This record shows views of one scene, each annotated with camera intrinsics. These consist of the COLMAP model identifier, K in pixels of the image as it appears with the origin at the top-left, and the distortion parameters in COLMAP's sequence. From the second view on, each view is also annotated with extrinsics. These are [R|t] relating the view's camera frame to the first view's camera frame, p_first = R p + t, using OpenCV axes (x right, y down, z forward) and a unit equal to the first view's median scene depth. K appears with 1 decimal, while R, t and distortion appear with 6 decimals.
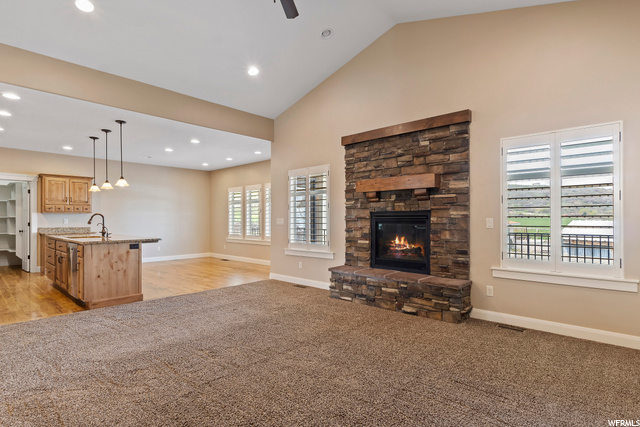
lens RADIAL K [[338.8, 0, 312.4], [0, 338.8, 222.7], [0, 0, 1]] dist [0.000866, 0.000037]
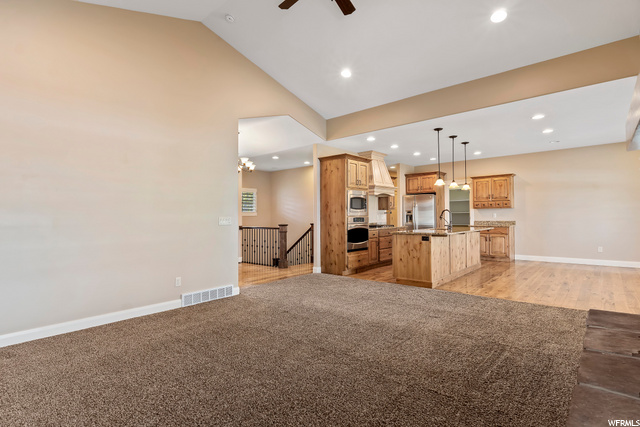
lens RADIAL K [[325.0, 0, 314.6], [0, 325.0, 214.3], [0, 0, 1]] dist [0.002217, 0.000473]
pose [[0.026270, -0.002038, -0.999653, 0.544074], [-0.001355, 0.999997, -0.002075, -0.008583], [0.999654, 0.001409, 0.026267, 0.588780]]
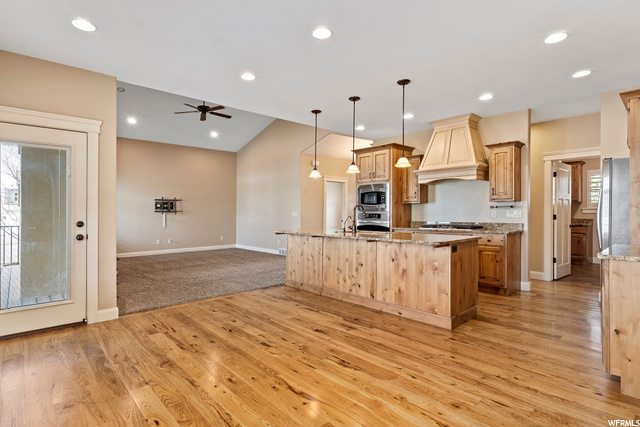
lens RADIAL K [[325.0, 0, 314.6], [0, 325.0, 214.3], [0, 0, 1]] dist [0.002217, 0.000473]
pose [[-0.996700, 0.007122, 0.080857, -0.658164], [0.008831, 0.999745, 0.020798, -0.022975], [-0.080688, 0.021444, -0.996509, 2.029838]]
